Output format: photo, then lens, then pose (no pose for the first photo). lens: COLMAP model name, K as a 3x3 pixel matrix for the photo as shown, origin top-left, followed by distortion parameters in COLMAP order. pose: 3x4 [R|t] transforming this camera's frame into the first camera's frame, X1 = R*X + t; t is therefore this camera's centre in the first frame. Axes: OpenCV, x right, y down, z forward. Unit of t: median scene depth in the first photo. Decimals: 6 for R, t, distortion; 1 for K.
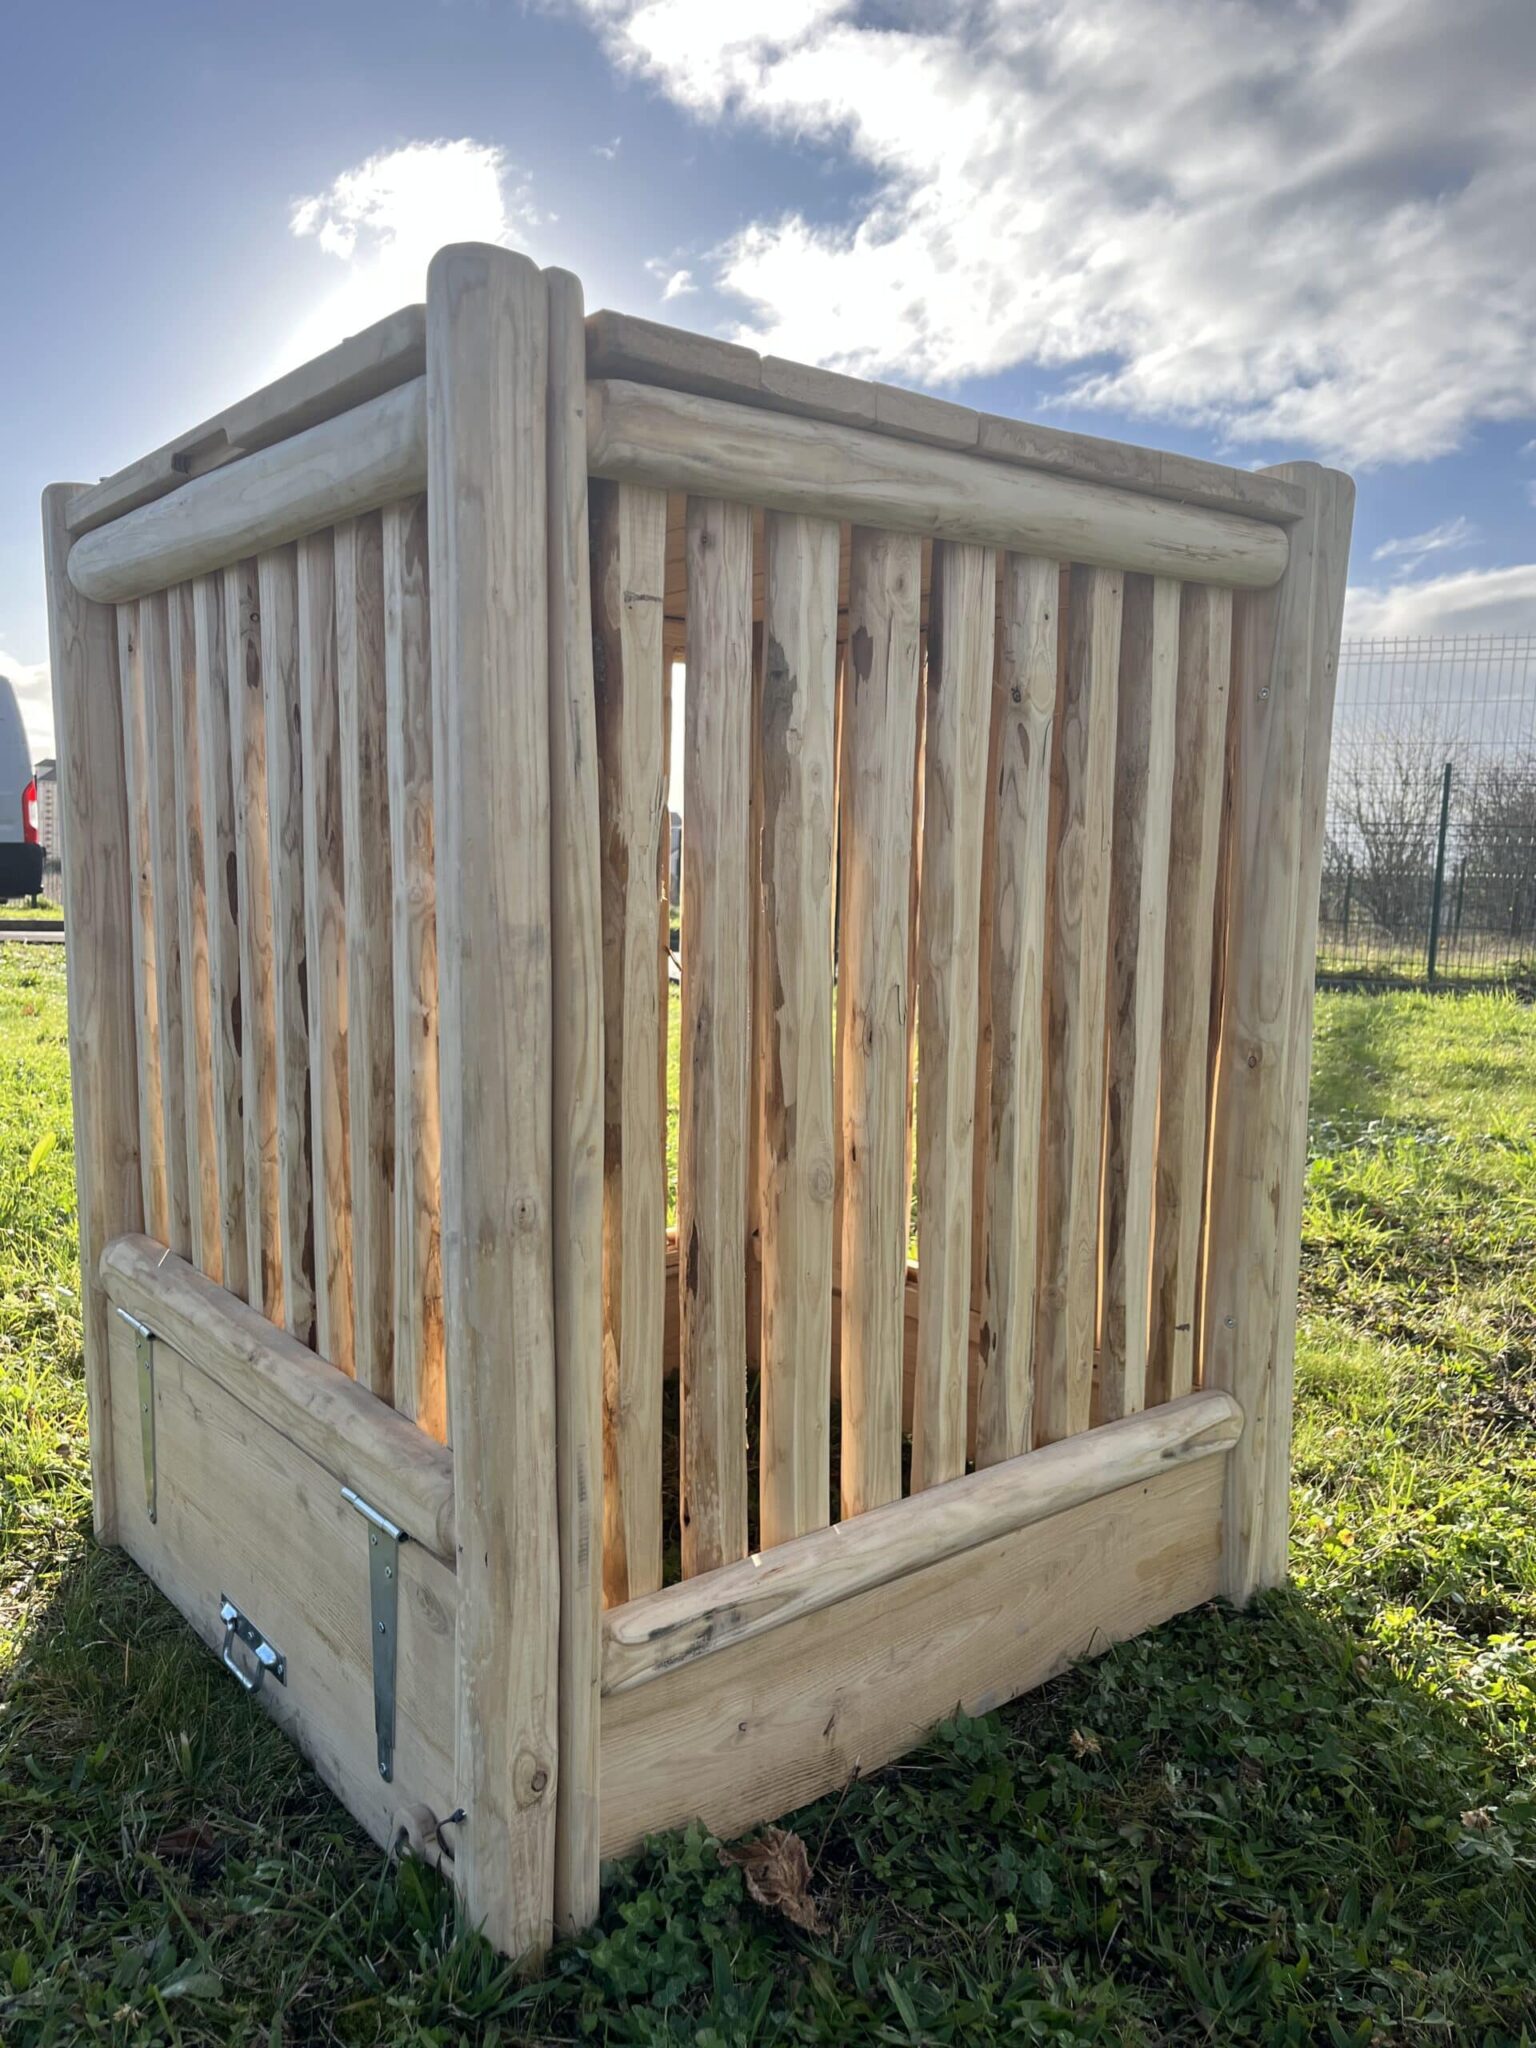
lens RADIAL K [[1564.6, 0, 768.0], [0, 1564.6, 1024.0], [0, 0, 1]] dist [0.014629, -0.009745]
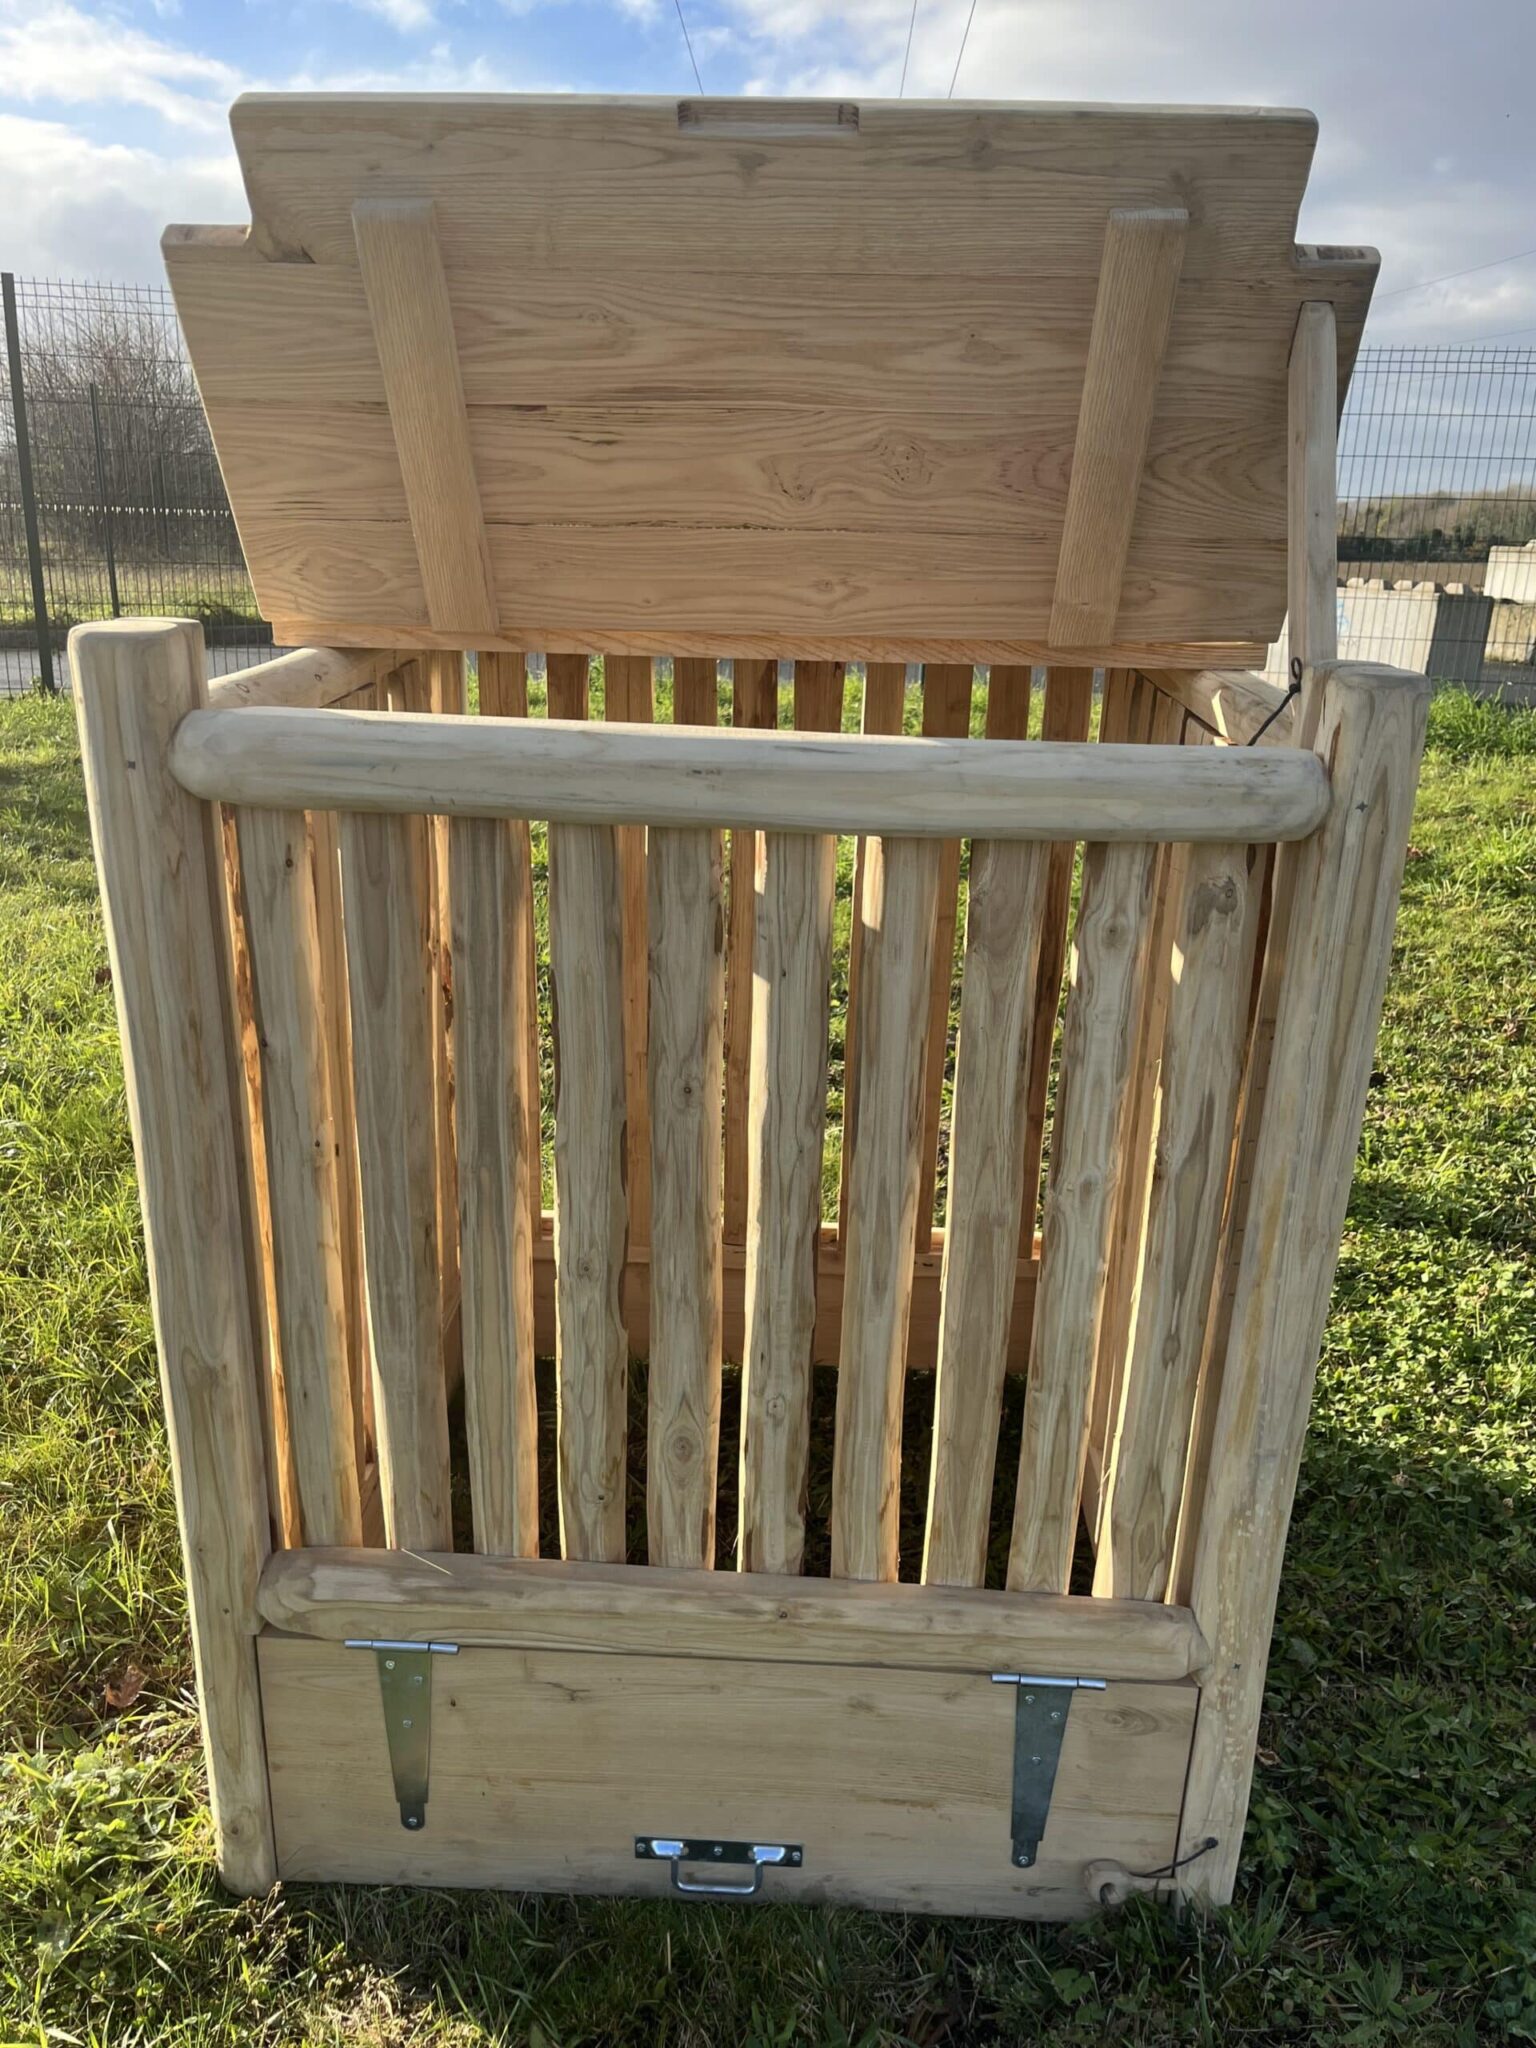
lens RADIAL K [[1564.6, 0, 768.0], [0, 1564.6, 1024.0], [0, 0, 1]] dist [0.014629, -0.009745]
pose [[0.654604, -0.248146, 0.714085, -0.930417], [0.069639, 0.960369, 0.269893, -0.404581], [-0.752758, -0.126945, 0.645942, 0.407567]]
